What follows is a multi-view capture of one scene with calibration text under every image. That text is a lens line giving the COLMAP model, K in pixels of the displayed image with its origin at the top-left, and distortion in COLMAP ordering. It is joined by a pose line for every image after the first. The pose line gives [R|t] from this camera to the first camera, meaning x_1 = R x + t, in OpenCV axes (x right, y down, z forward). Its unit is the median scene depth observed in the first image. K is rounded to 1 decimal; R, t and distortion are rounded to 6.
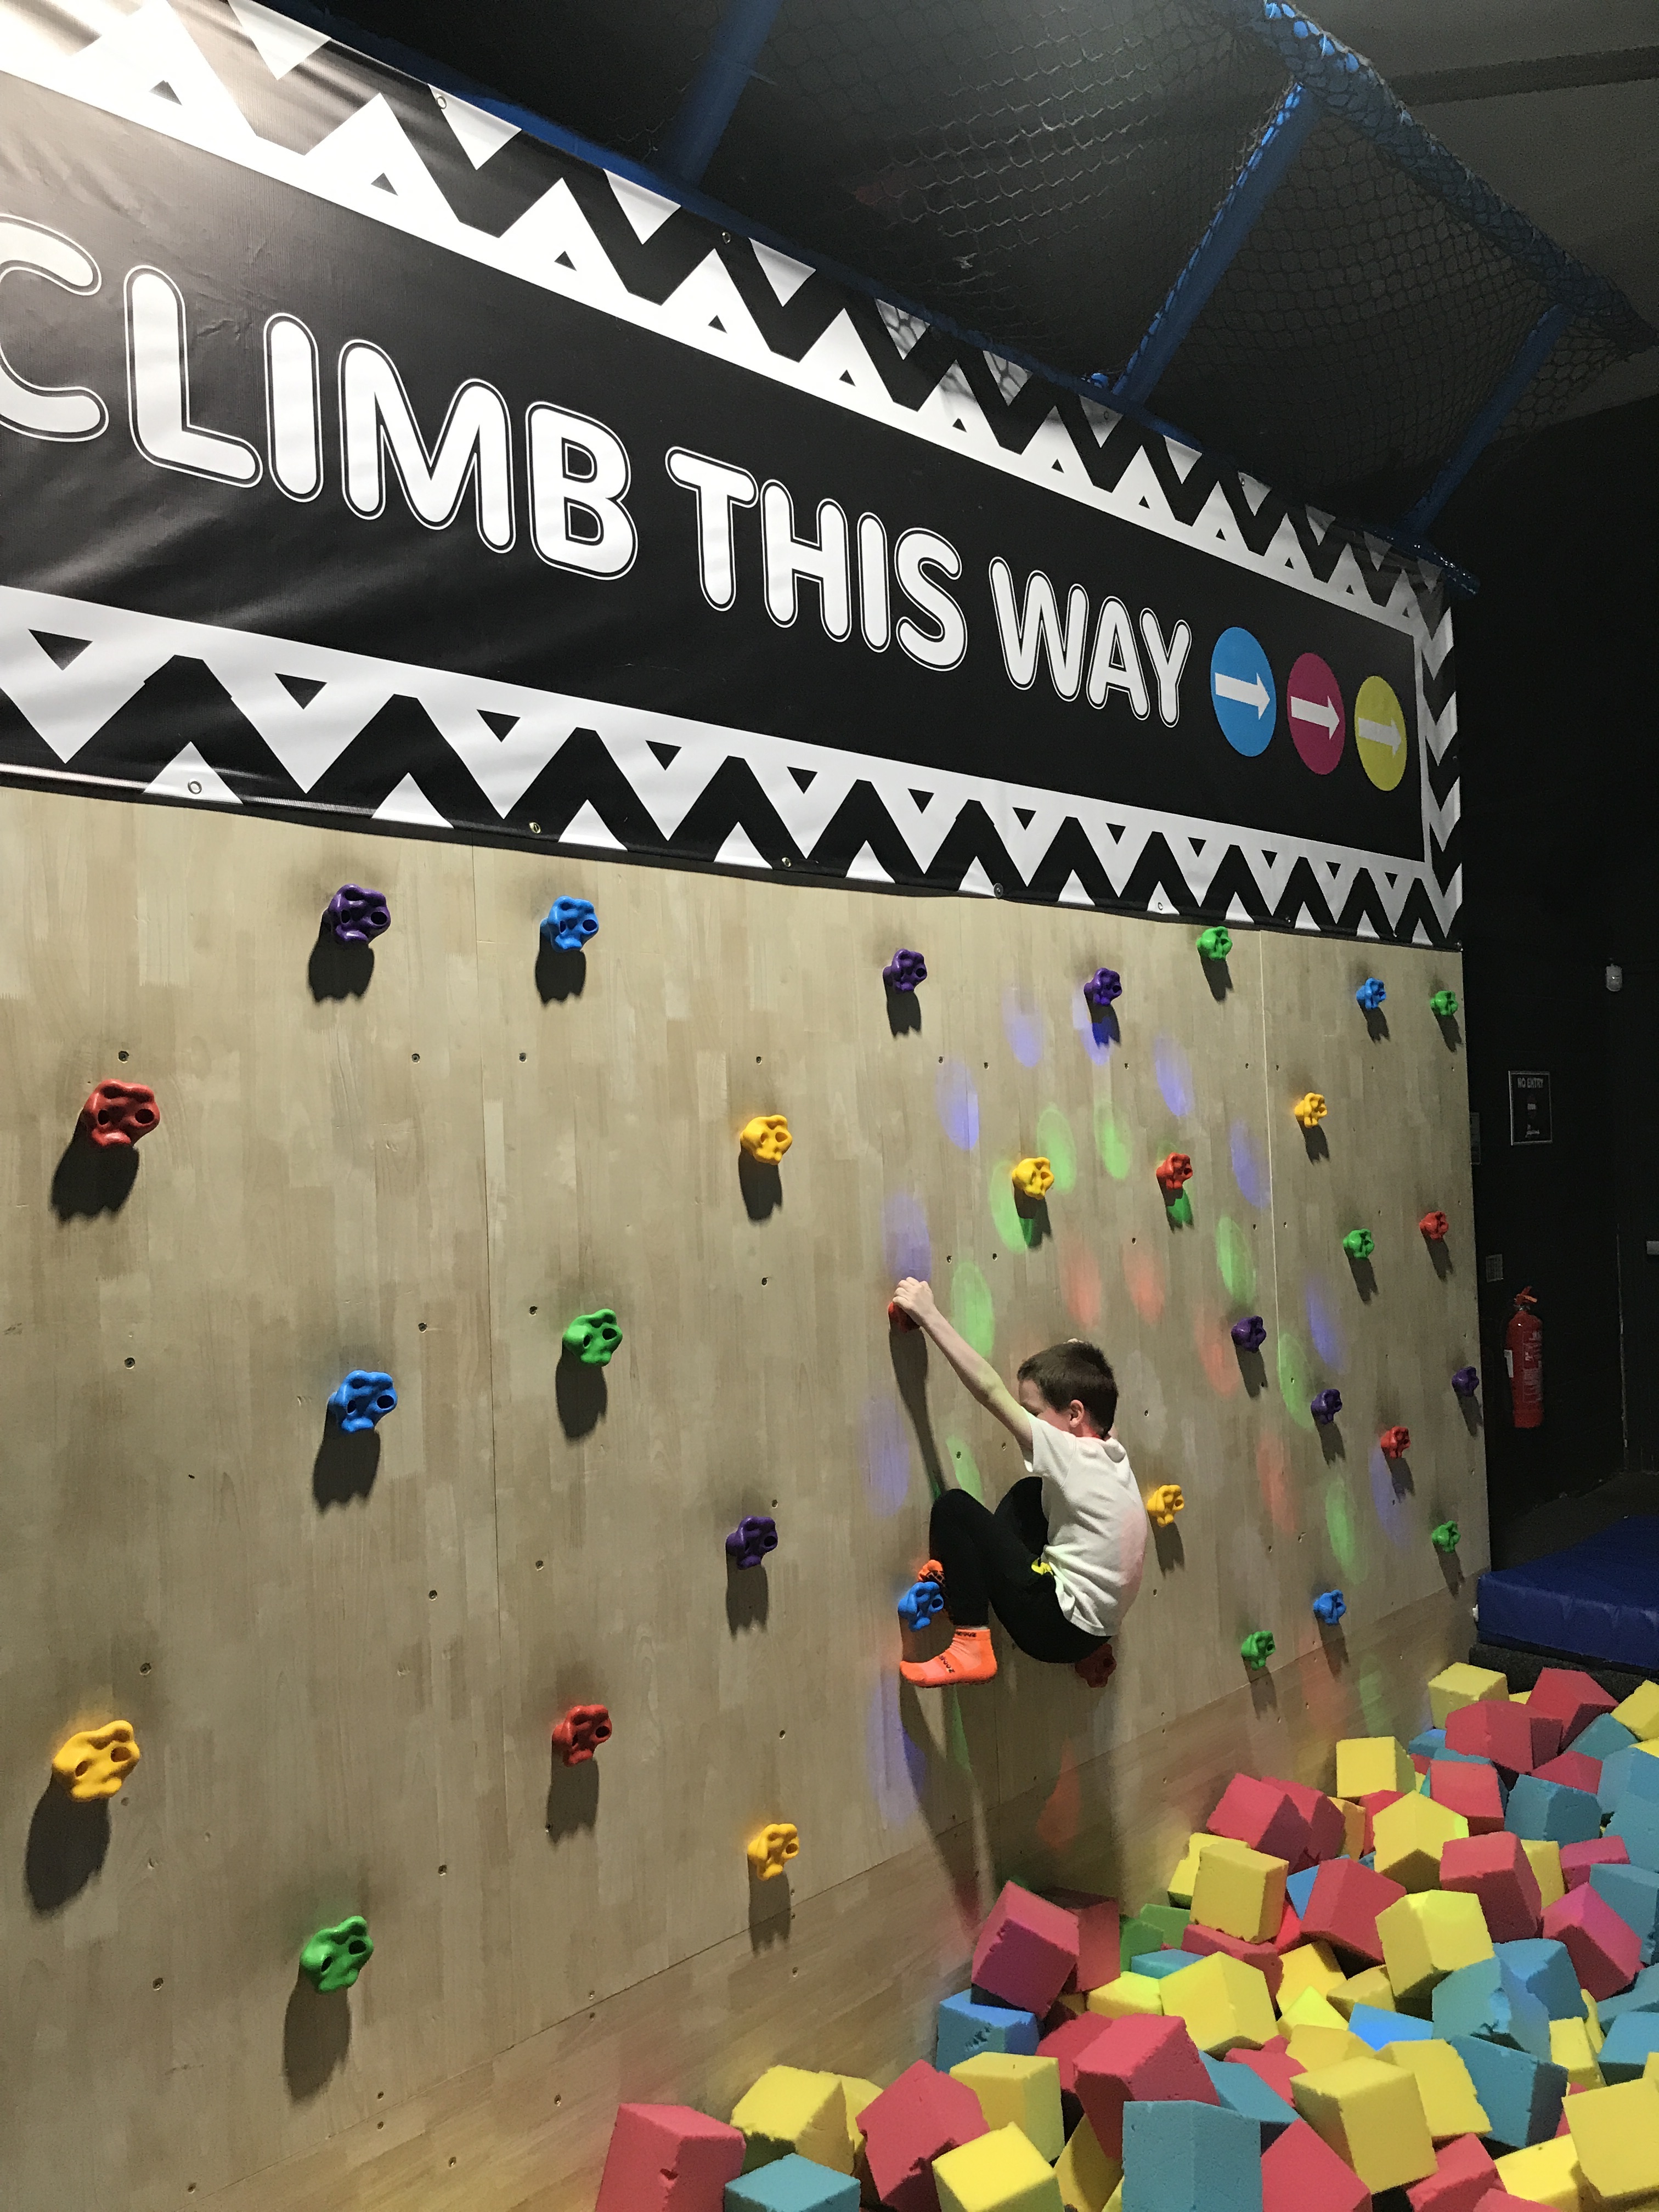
lens RADIAL K [[1813.2, 0, 848.8], [0, 1813.2, 1121.5], [0, 0, 1]] dist [0.152544, -0.472707]
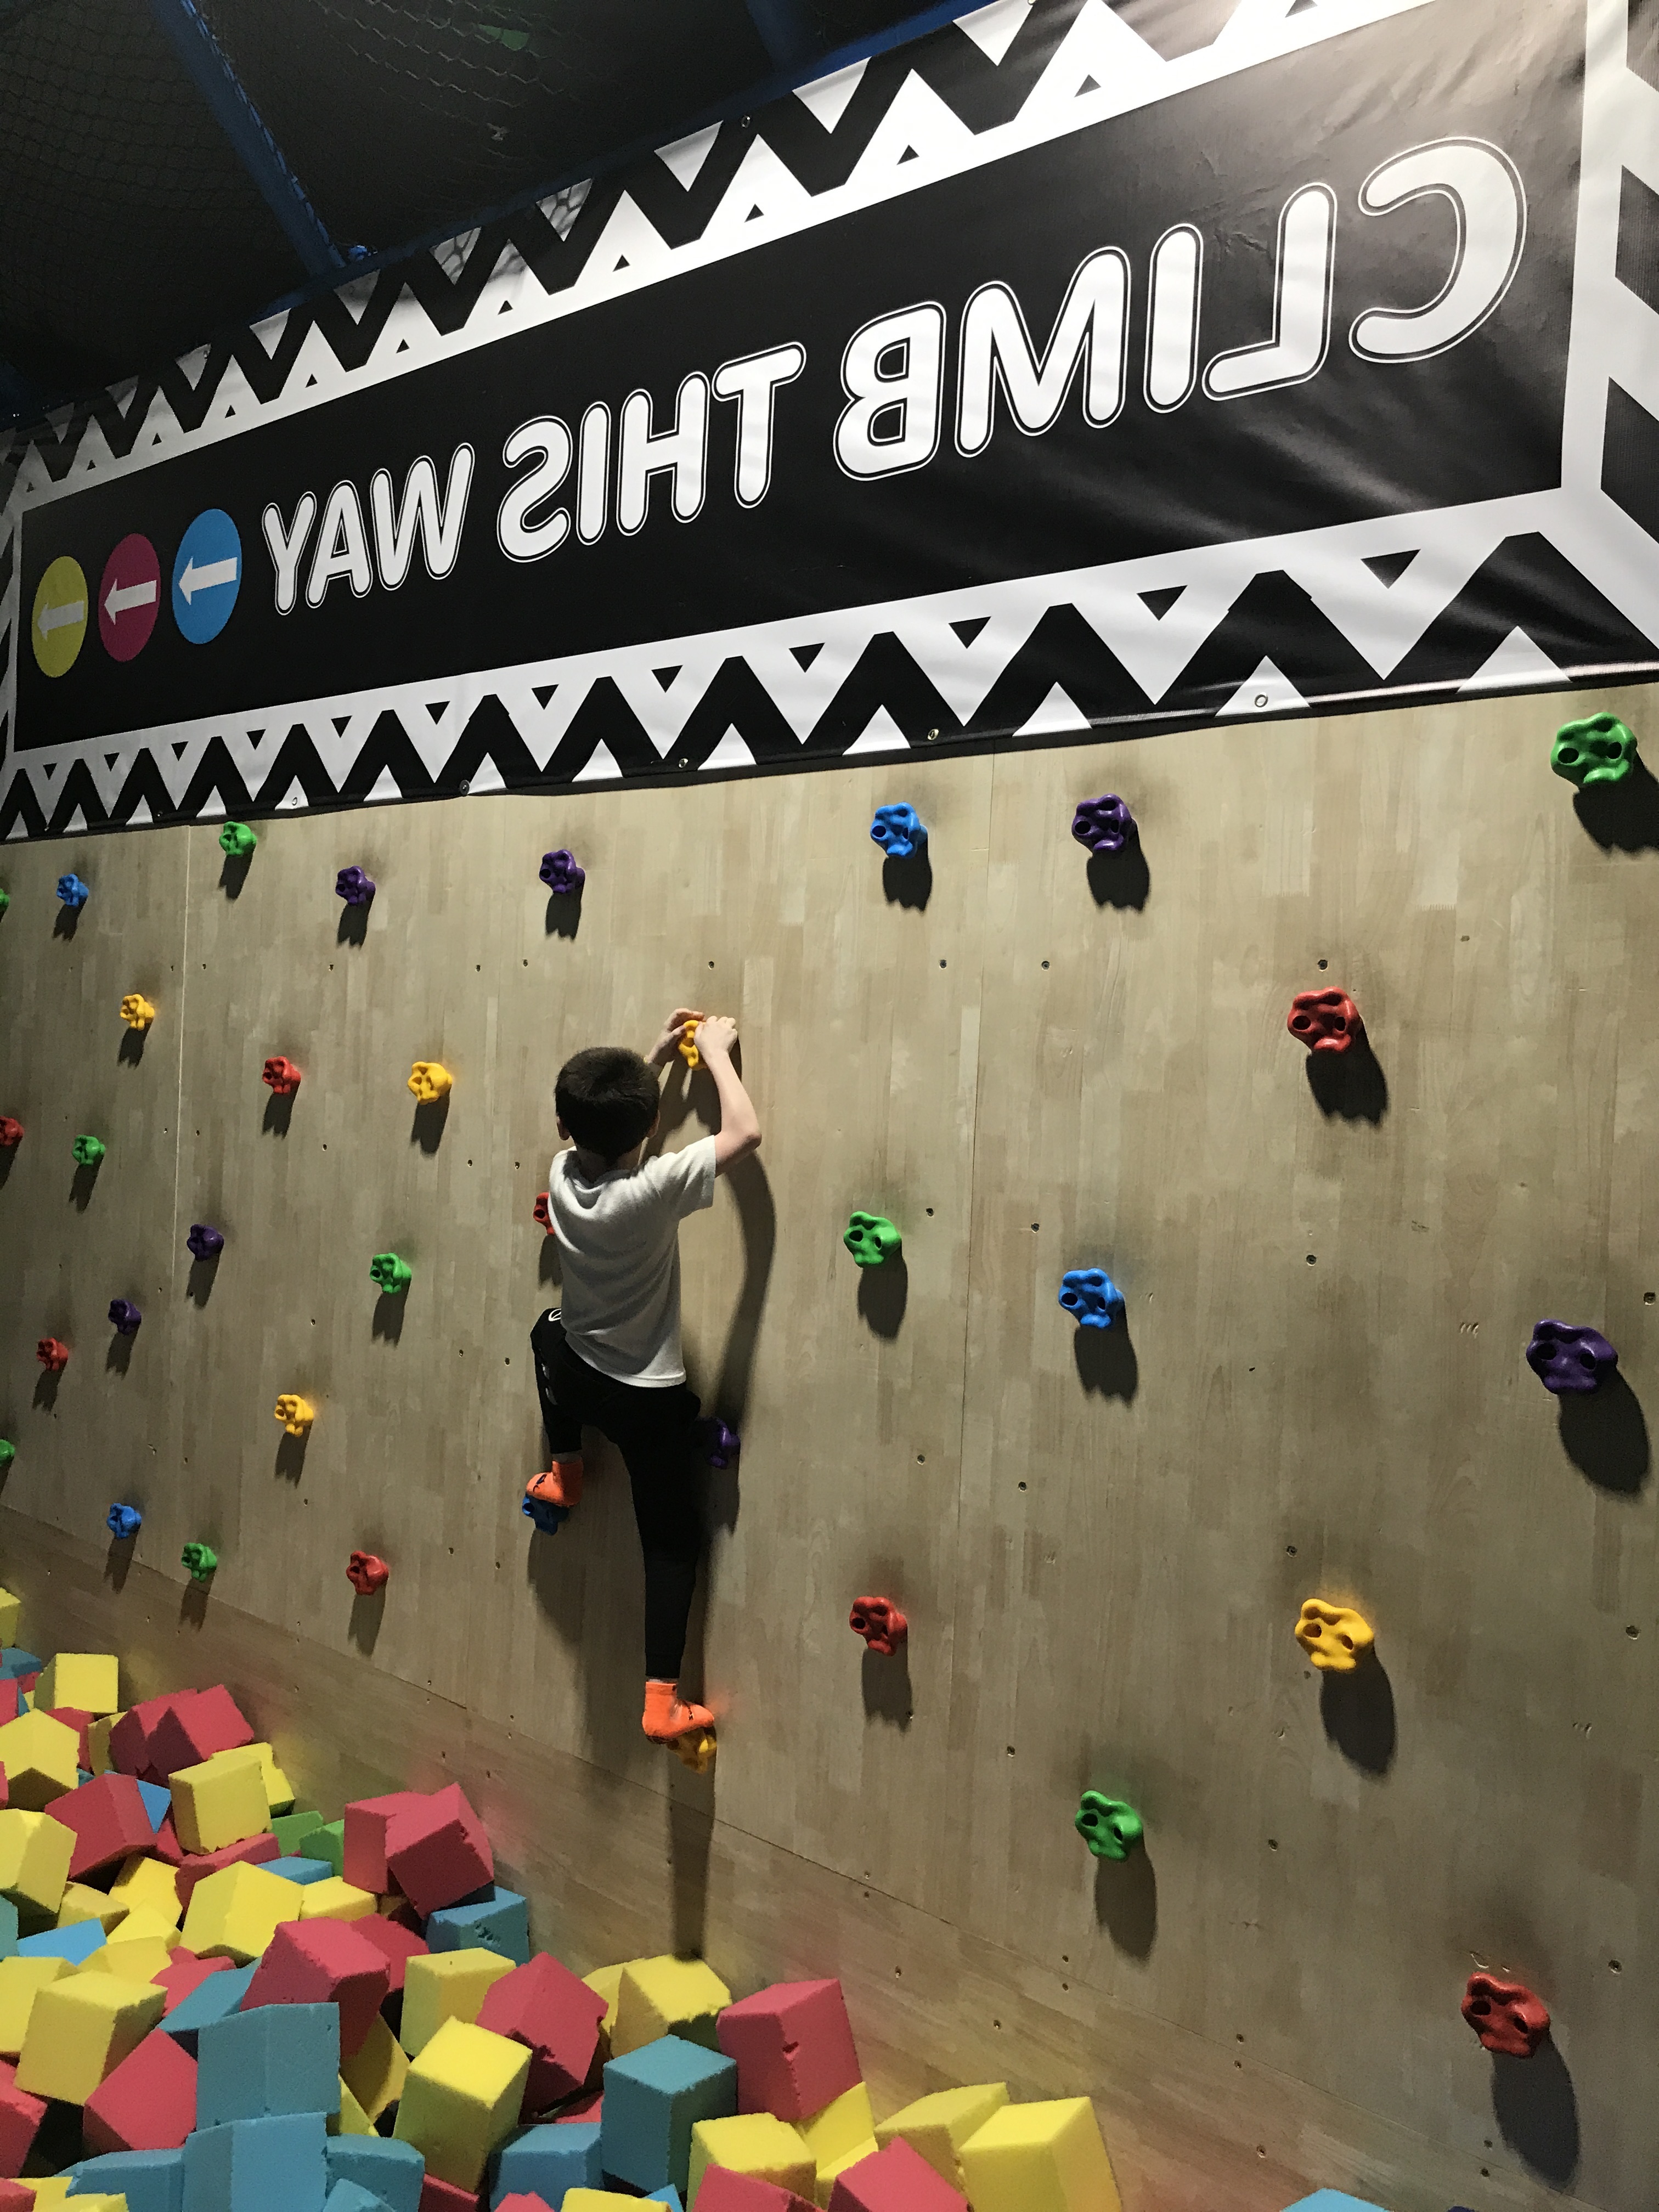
lens RADIAL K [[1841.4, 0, 829.2], [0, 1841.4, 1108.8], [0, 0, 1]] dist [0.120277, -0.395283]
pose [[0.051781, 0.063007, -0.996669, 0.956830], [-0.024270, 0.997792, 0.061817, -0.018648], [0.998364, 0.020988, 0.053195, 1.002128]]
